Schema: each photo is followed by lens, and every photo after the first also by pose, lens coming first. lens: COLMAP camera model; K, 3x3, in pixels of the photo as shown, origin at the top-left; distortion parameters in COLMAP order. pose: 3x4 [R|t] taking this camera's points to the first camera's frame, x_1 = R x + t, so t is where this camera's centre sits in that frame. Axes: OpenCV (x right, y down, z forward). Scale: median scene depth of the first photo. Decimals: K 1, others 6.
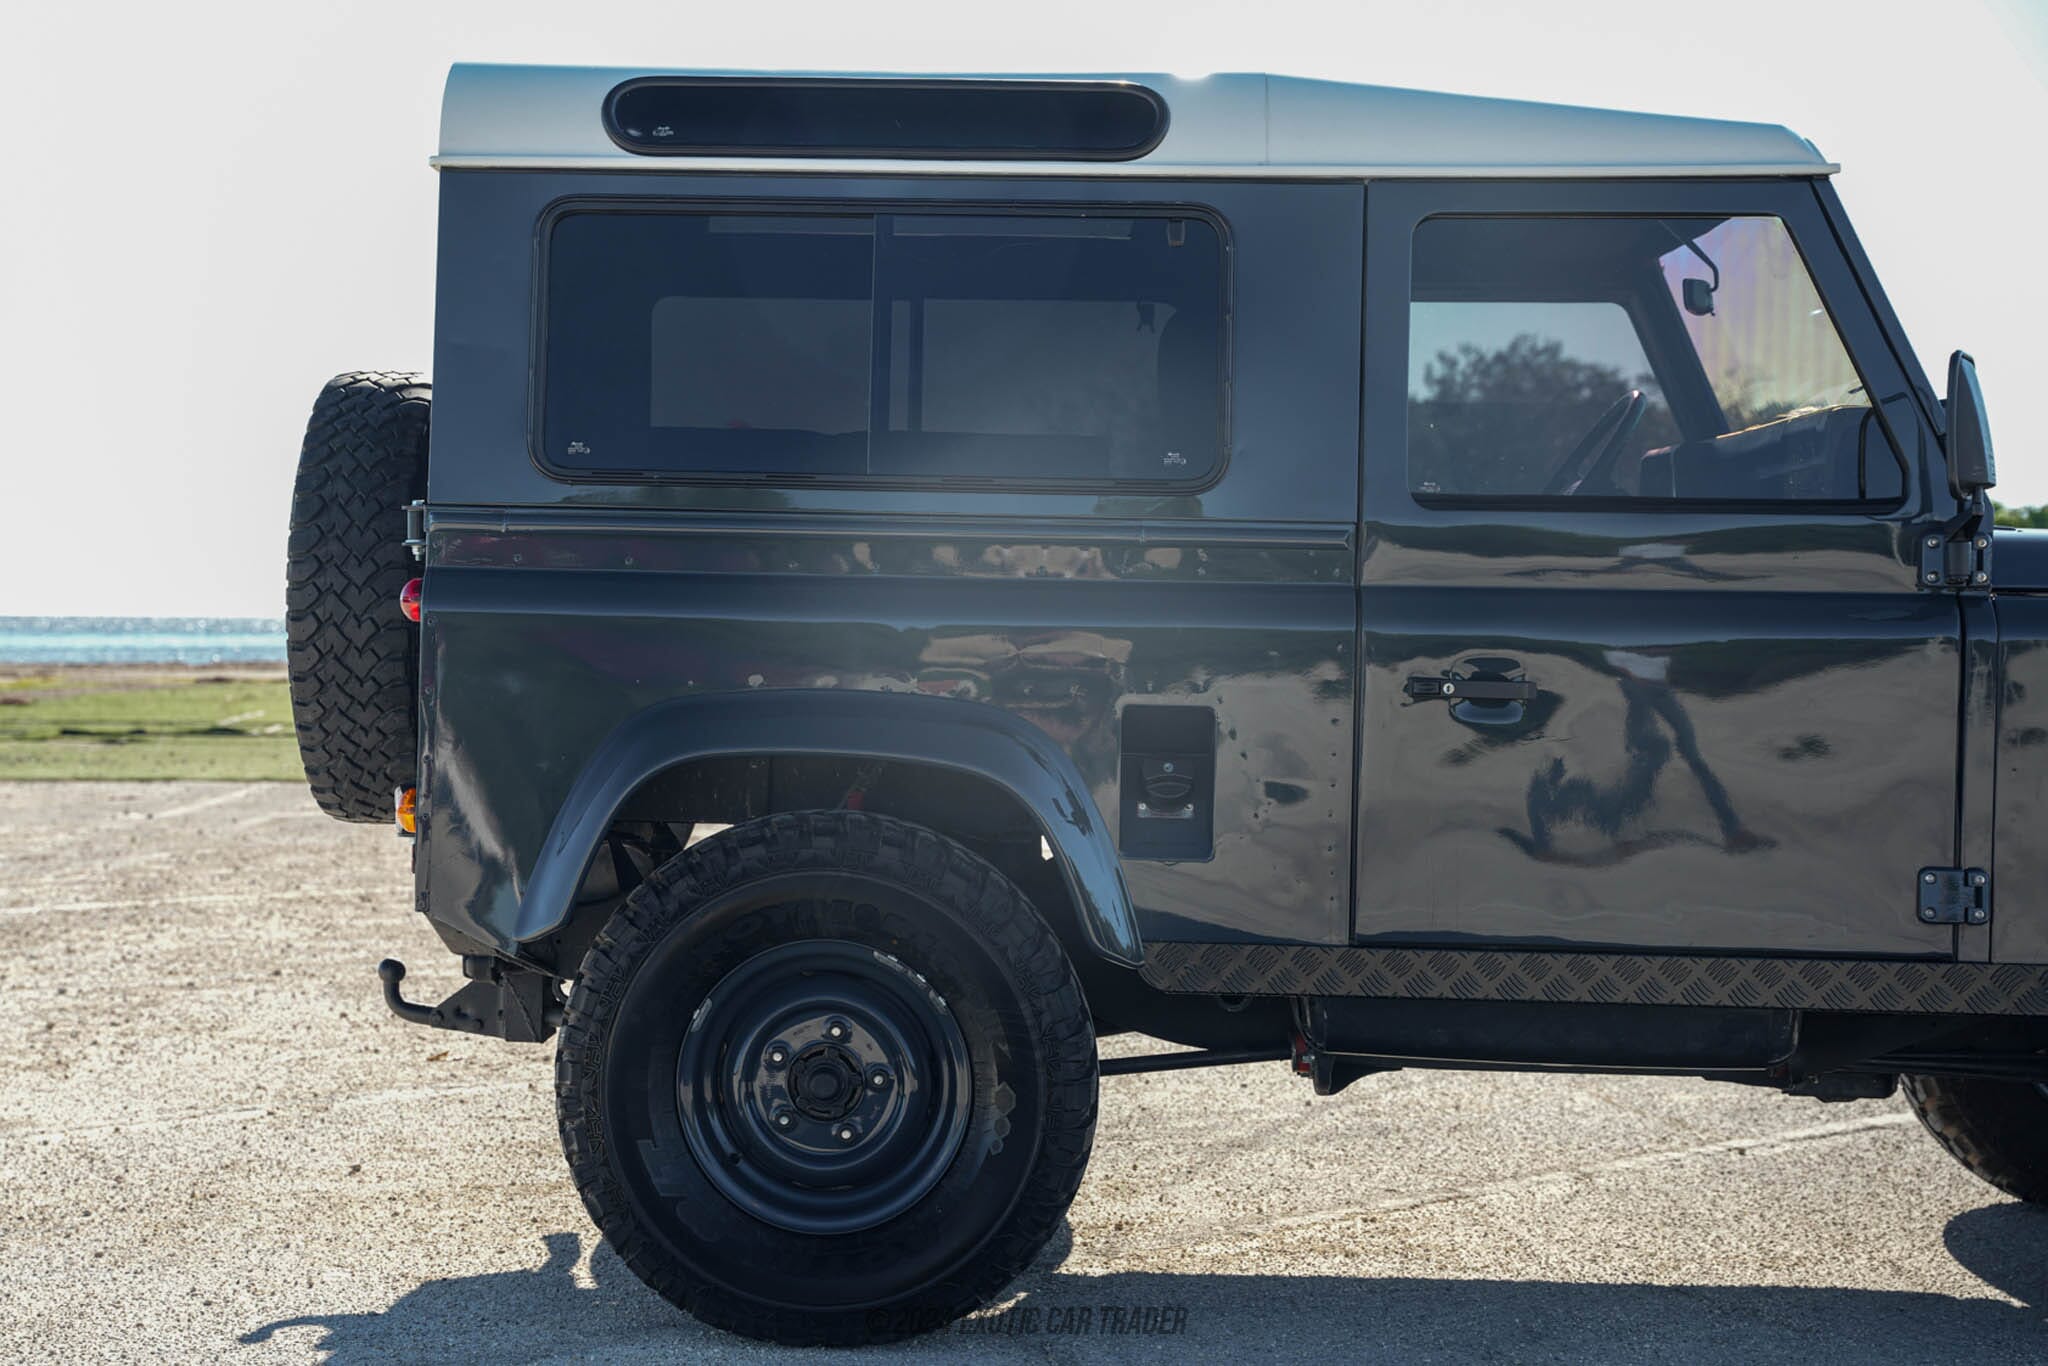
lens RADIAL K [[3054.6, 0, 959.6], [0, 3054.6, 661.6], [0, 0, 1]] dist [0.074618, 0.093463]
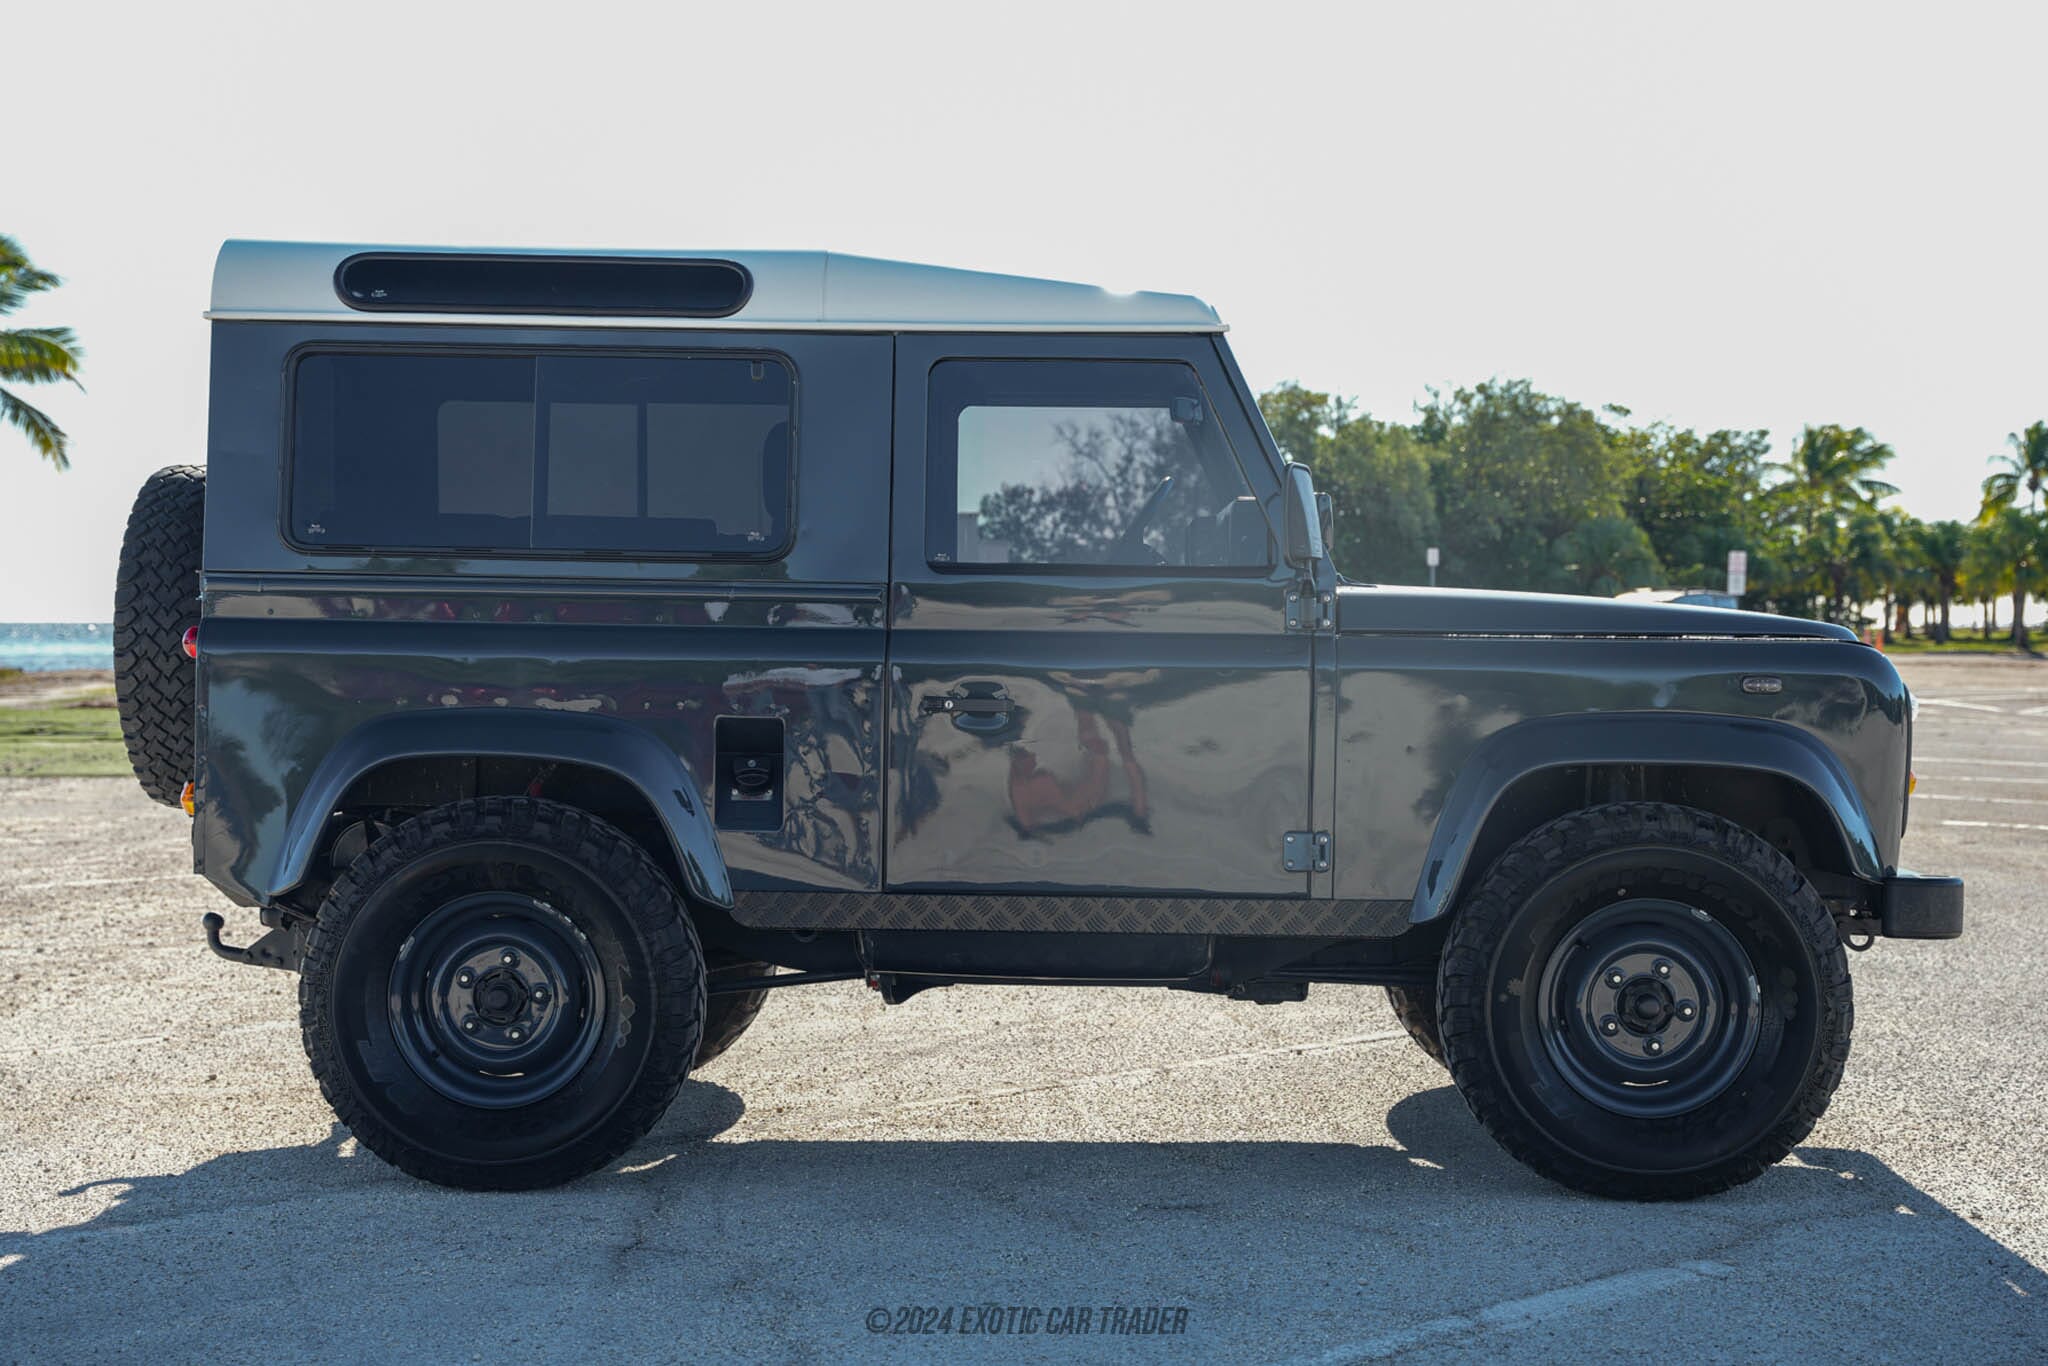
lens RADIAL K [[2646.6, 0, 1024.0], [0, 2646.6, 683.0], [0, 0, 1]] dist [0.041647, 0.216399]
pose [[0.999174, -0.004751, 0.040348, 0.140671], [0.004524, 0.999973, 0.005728, -0.007344], [-0.040374, -0.005541, 0.999169, -0.183628]]
